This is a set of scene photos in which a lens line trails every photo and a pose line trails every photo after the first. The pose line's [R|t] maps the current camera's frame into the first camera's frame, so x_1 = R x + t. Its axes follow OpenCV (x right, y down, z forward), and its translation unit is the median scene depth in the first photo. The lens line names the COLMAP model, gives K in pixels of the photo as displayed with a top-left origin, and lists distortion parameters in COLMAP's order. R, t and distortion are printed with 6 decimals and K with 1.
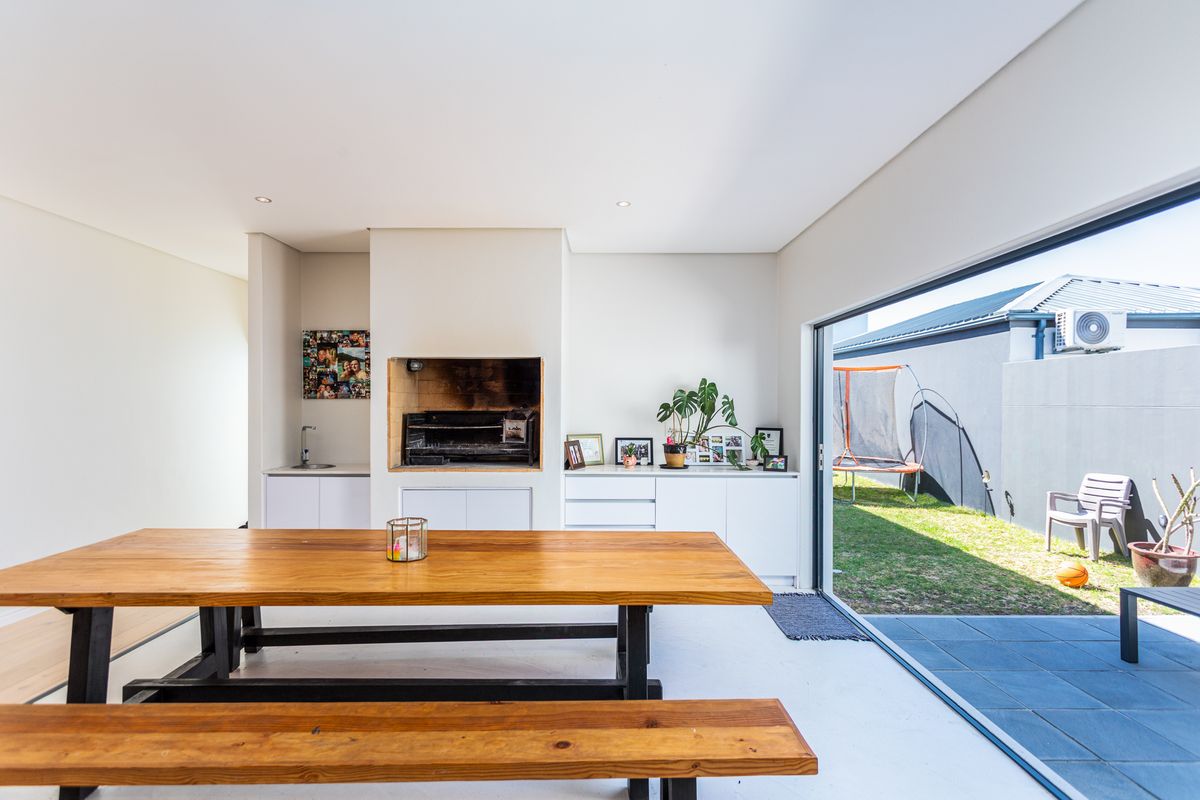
lens RADIAL K [[590.0, 0, 597.2], [0, 590.0, 404.2], [0, 0, 1]] dist [0.007234, 0.002047]
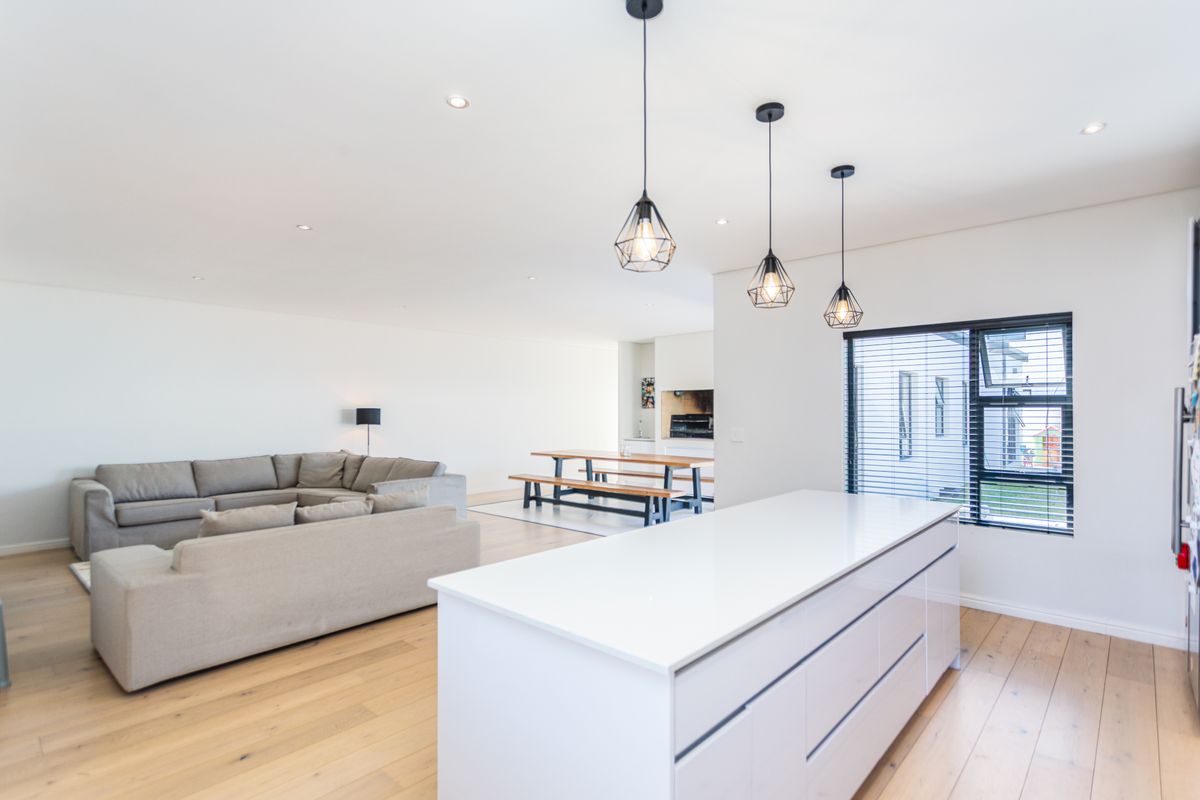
lens RADIAL K [[590.0, 0, 599.0], [0, 590.0, 405.8], [0, 0, 1]] dist [0.007234, 0.002047]
pose [[0.743298, -0.005050, -0.668942, 0.744236], [0.001617, 0.999982, -0.005752, -0.004910], [0.668959, 0.003194, 0.743293, -0.659383]]
